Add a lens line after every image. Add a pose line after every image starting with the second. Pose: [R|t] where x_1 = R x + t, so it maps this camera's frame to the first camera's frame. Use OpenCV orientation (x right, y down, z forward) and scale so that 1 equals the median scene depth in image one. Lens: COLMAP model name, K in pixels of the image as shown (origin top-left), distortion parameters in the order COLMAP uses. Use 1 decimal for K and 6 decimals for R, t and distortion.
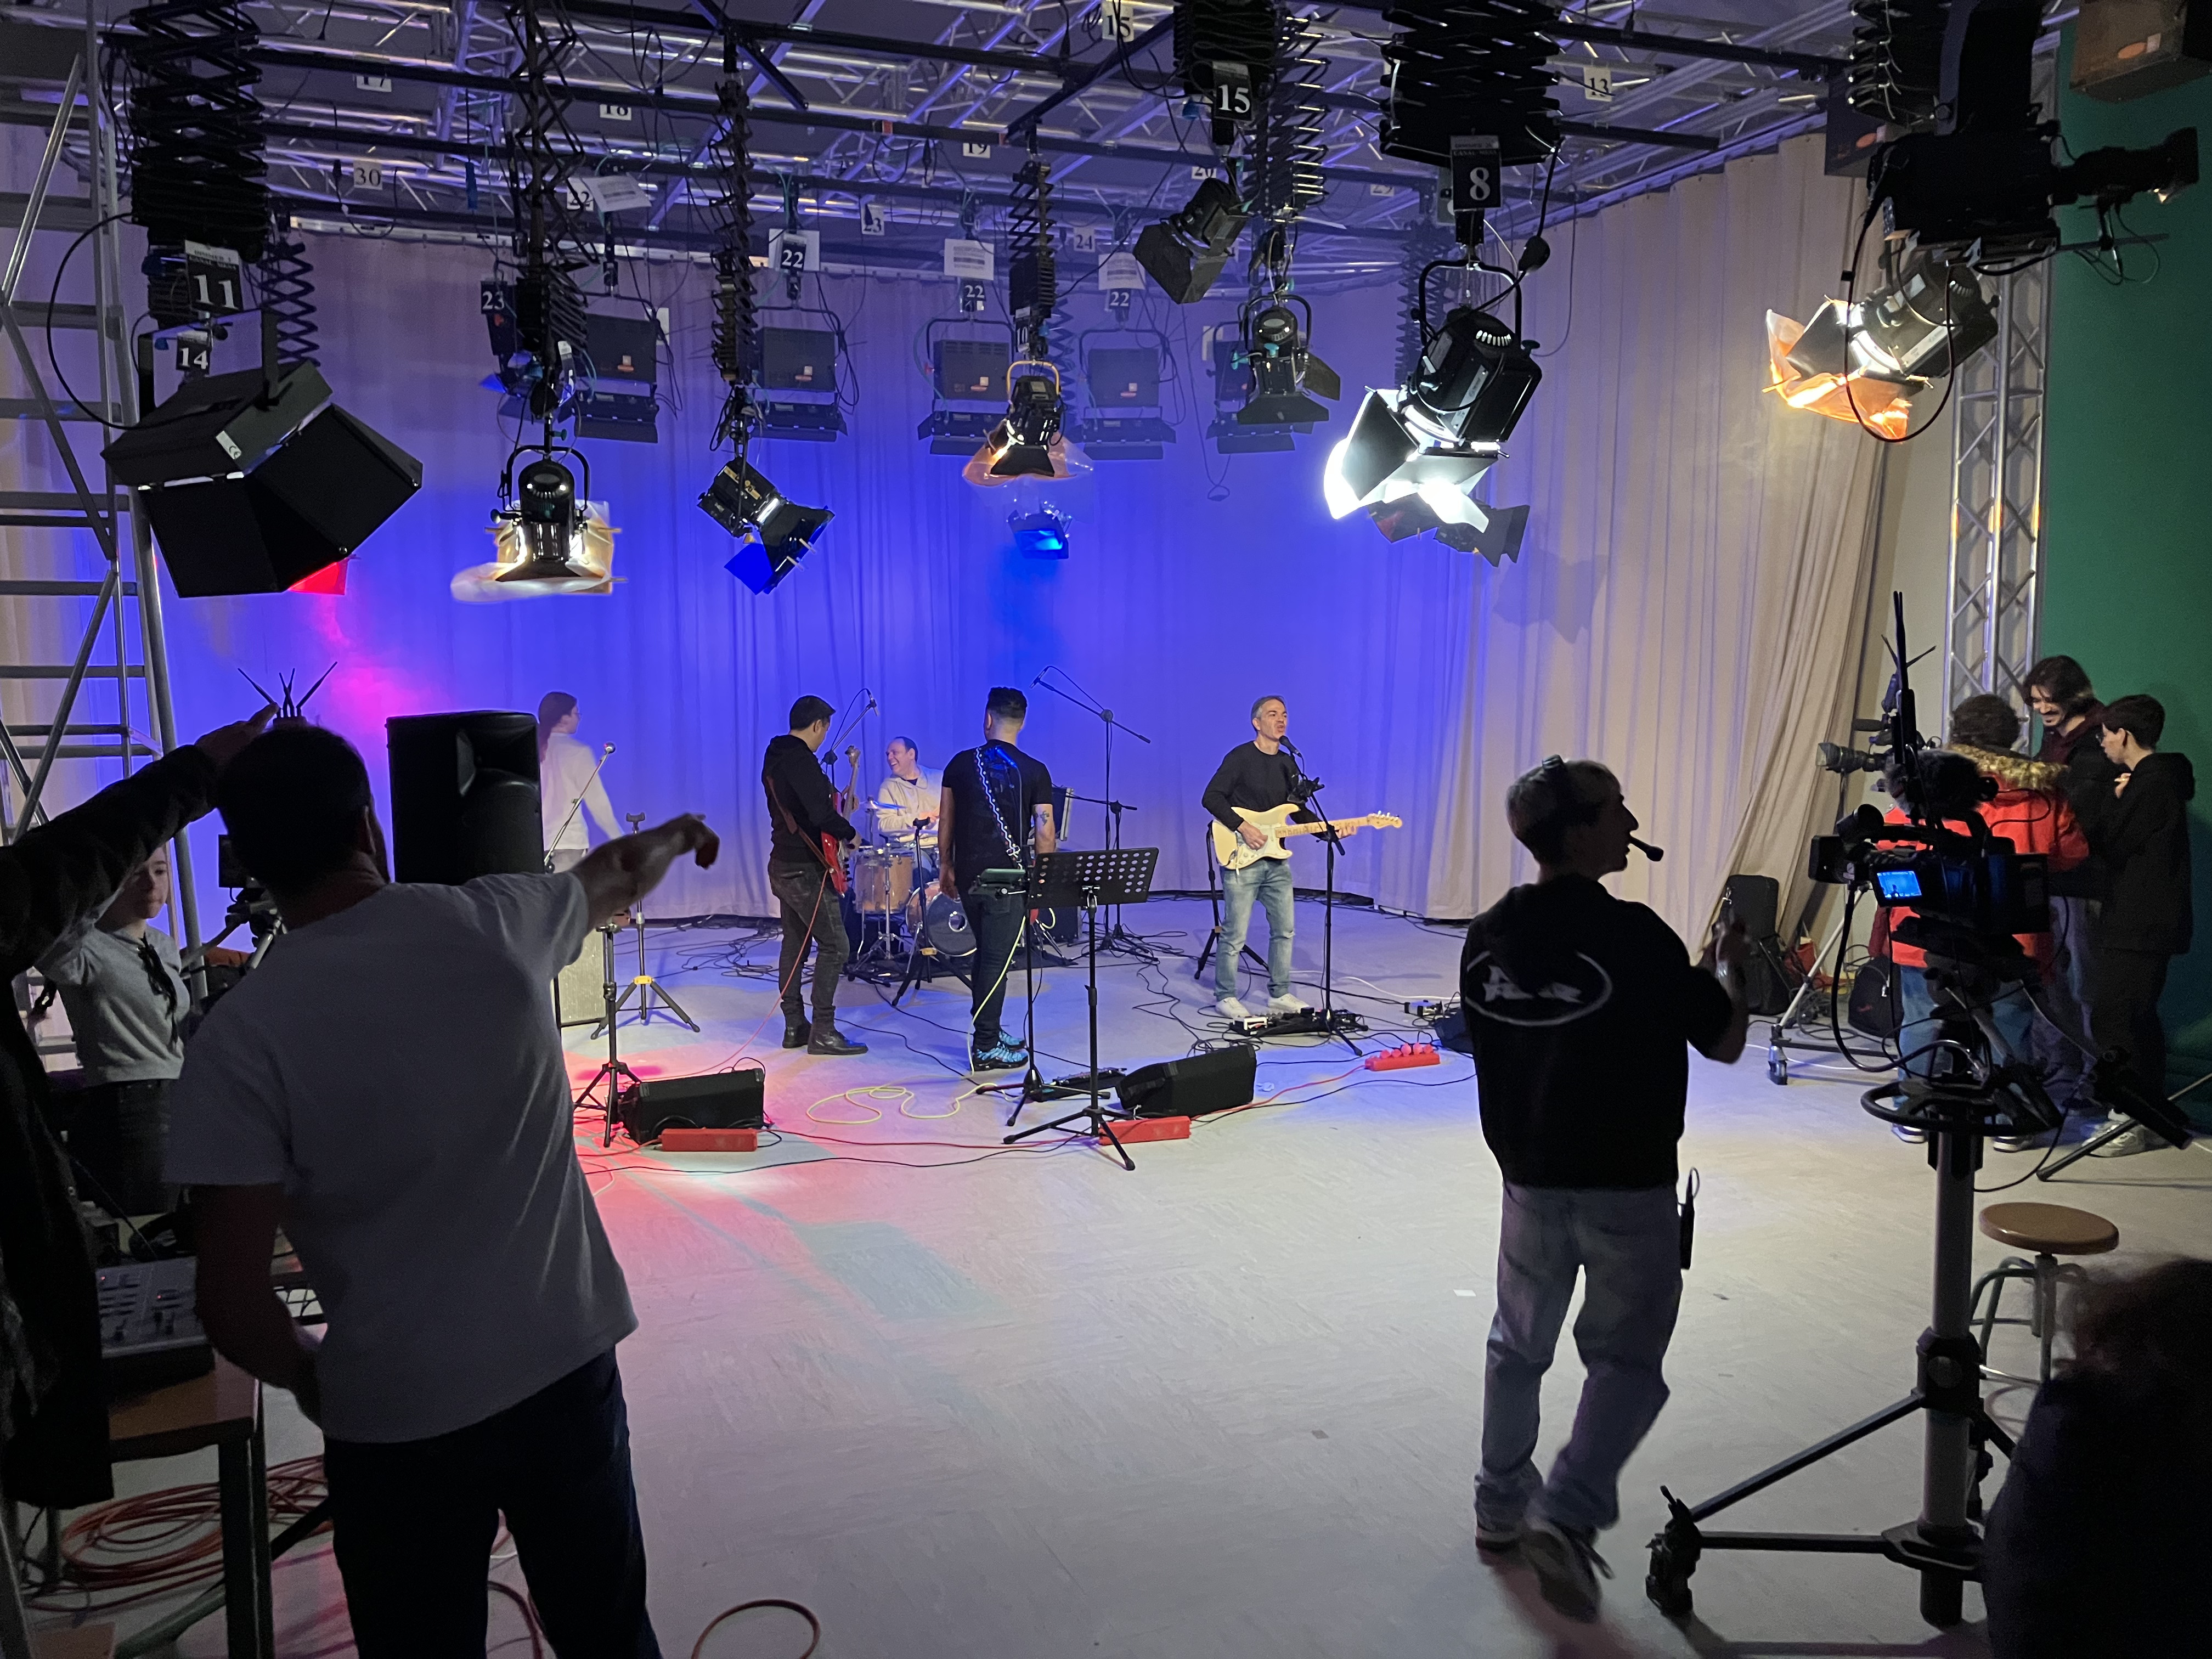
lens RADIAL K [[1799.4, 0, 1106.6], [0, 1799.4, 838.1], [0, 0, 1]] dist [0.005529, 0.004076]
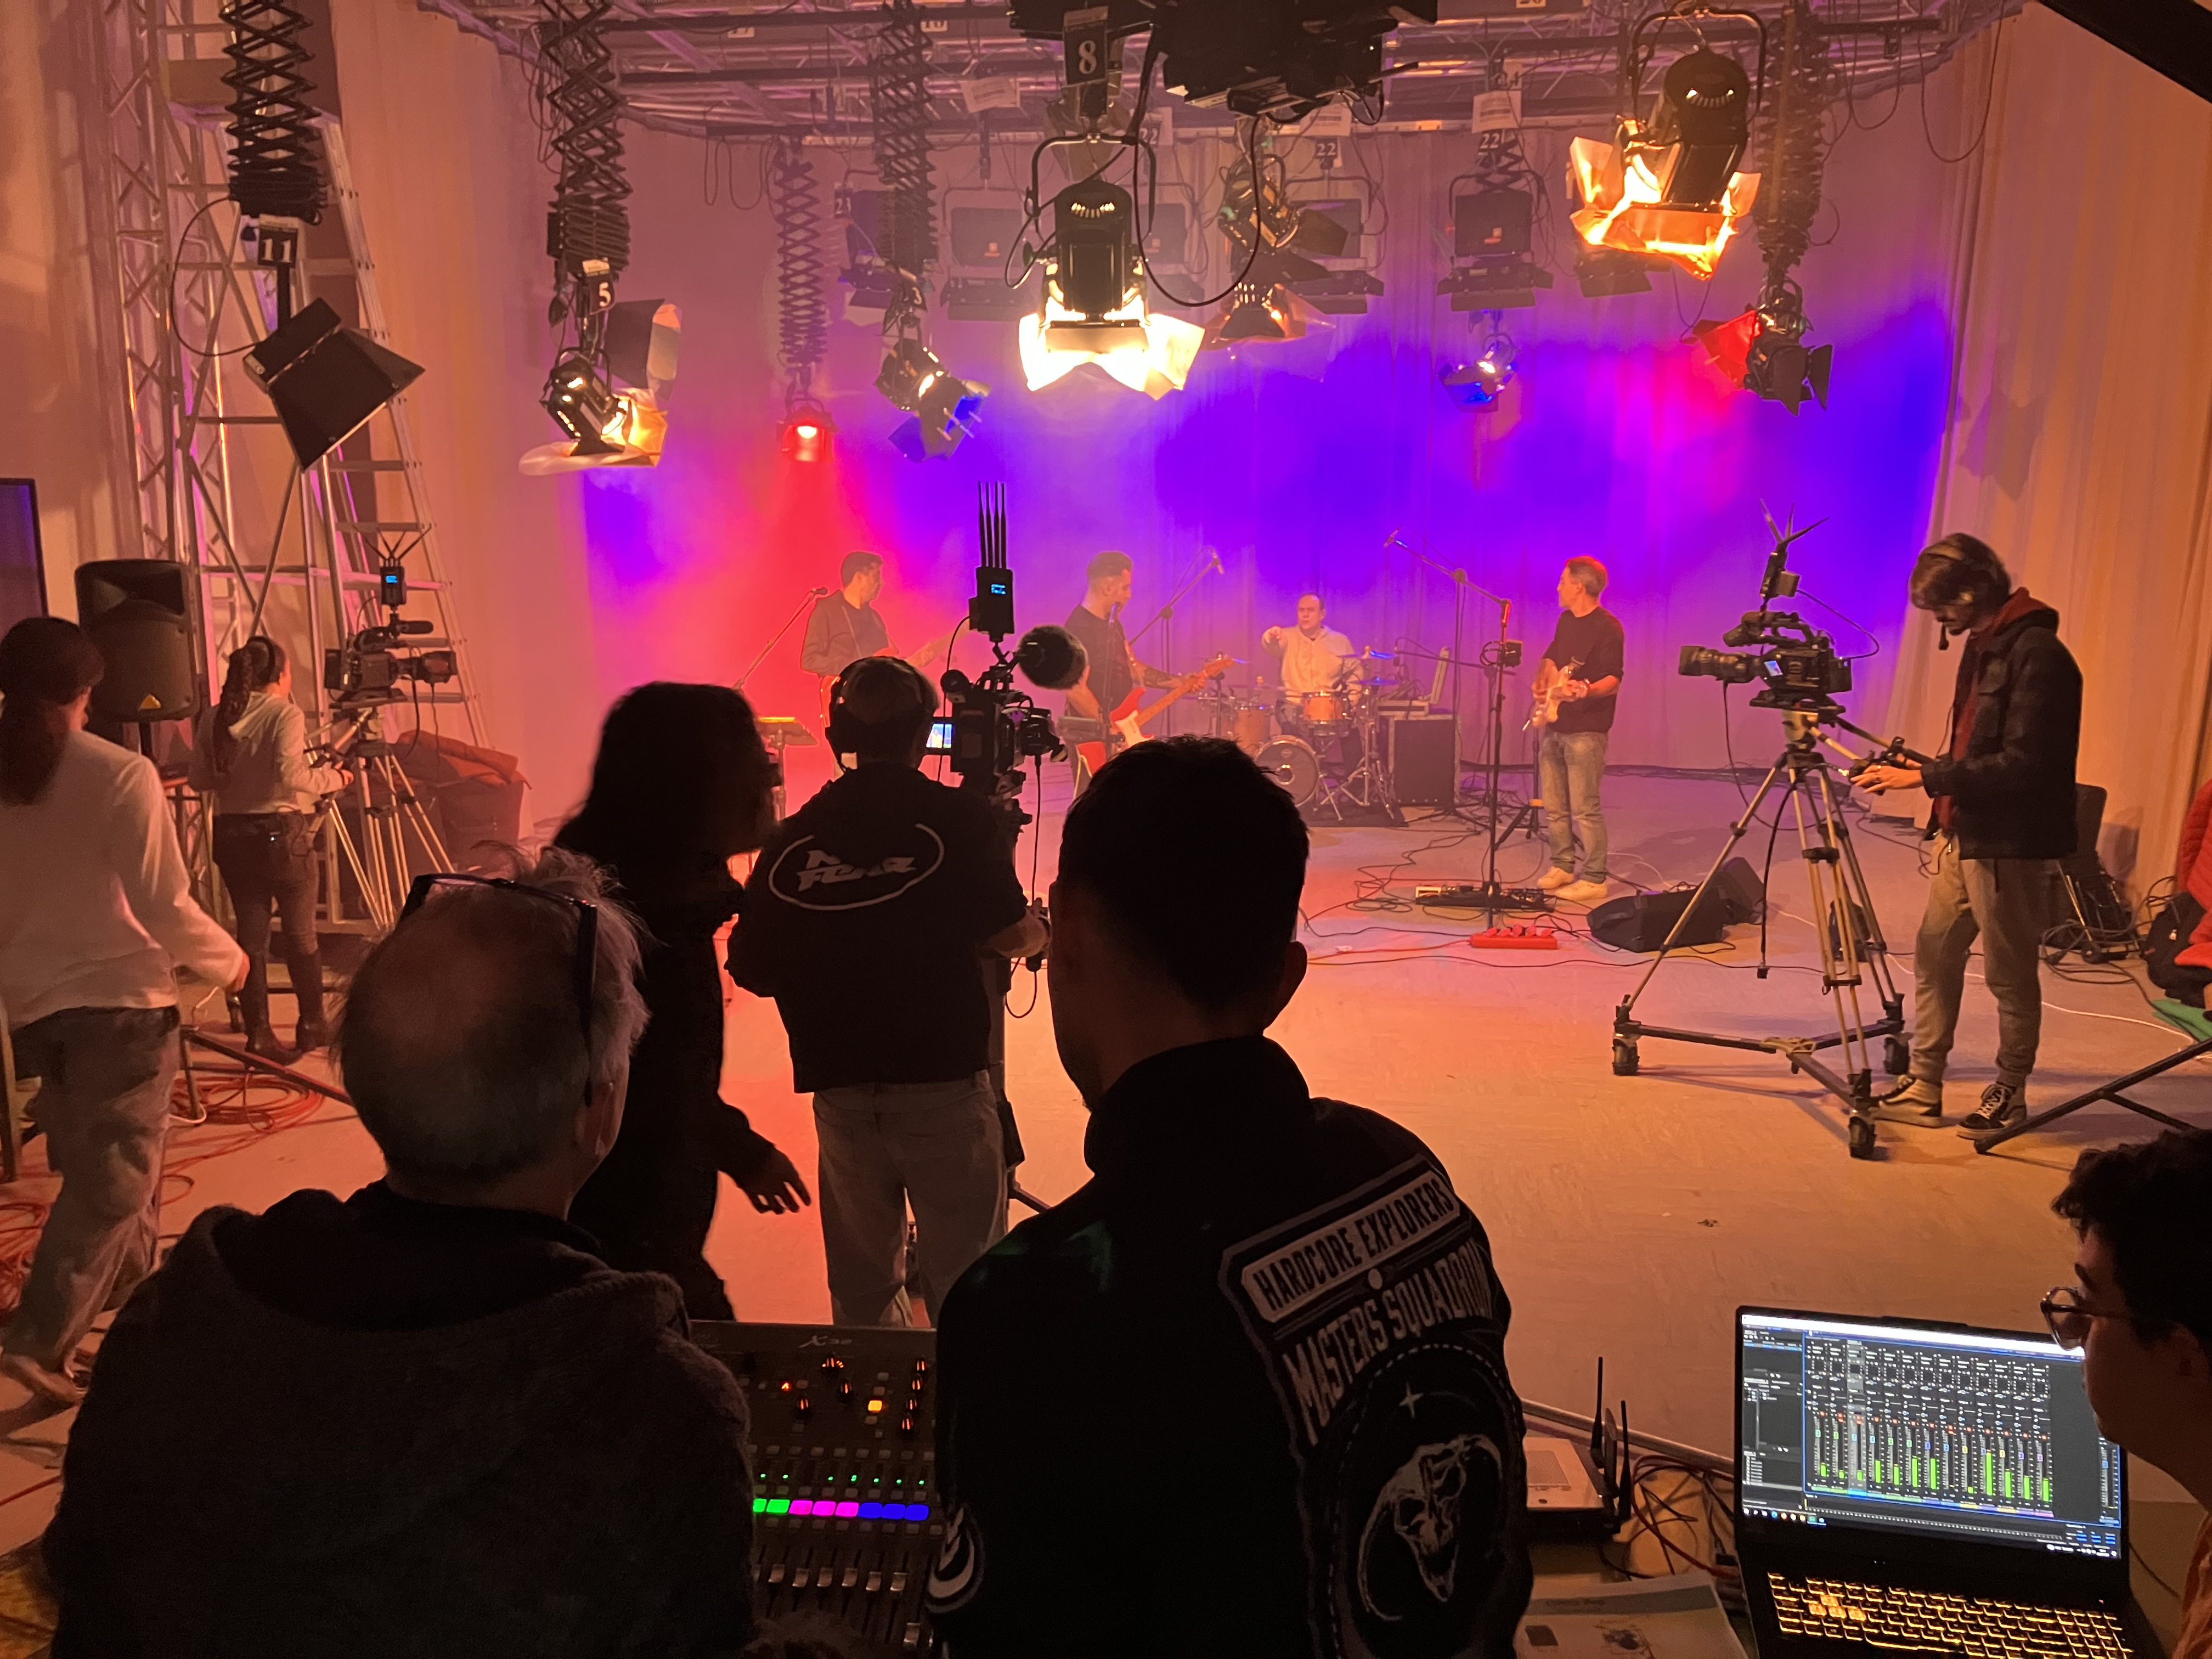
lens RADIAL K [[1799.4, 0, 1103.6], [0, 1799.4, 826.1], [0, 0, 1]] dist [0.005529, 0.004076]
pose [[0.861667, 0.091947, -0.499074, 0.501012], [-0.054028, 0.994481, 0.089937, -0.014379], [0.504589, -0.050532, 0.861879, 0.066888]]
